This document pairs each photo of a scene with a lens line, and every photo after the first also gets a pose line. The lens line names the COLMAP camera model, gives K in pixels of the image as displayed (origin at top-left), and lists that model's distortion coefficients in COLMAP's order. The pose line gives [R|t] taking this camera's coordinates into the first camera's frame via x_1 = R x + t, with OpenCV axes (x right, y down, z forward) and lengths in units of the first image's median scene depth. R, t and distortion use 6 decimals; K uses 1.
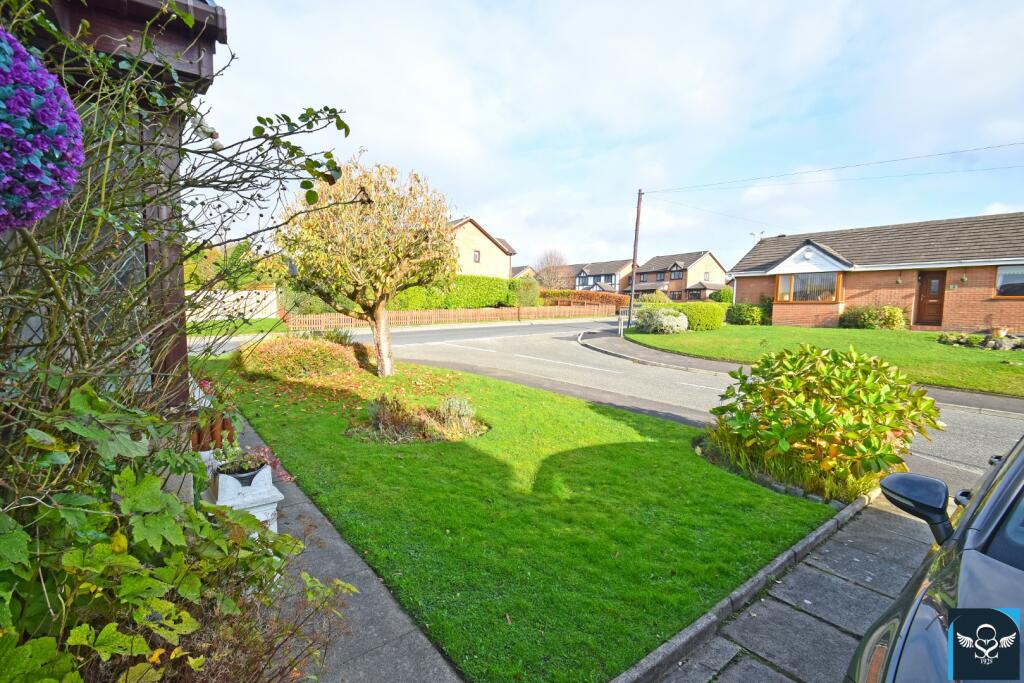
lens RADIAL K [[472.5, 0, 512.0], [0, 472.5, 341.5], [0, 0, 1]] dist [0.002821, -0.014394]
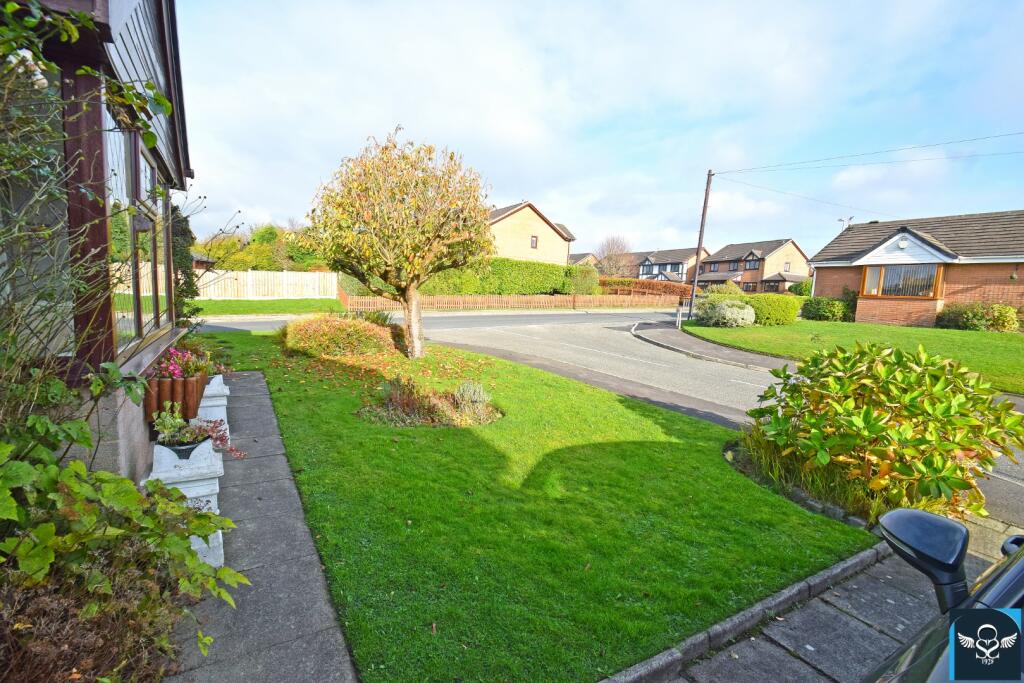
lens RADIAL K [[472.5, 0, 512.0], [0, 472.5, 341.5], [0, 0, 1]] dist [0.002821, -0.014394]
pose [[0.989090, 0.040155, -0.141734, 0.102388], [-0.036624, 0.998952, 0.027441, 0.004948], [0.142688, -0.021951, 0.989524, 0.058863]]
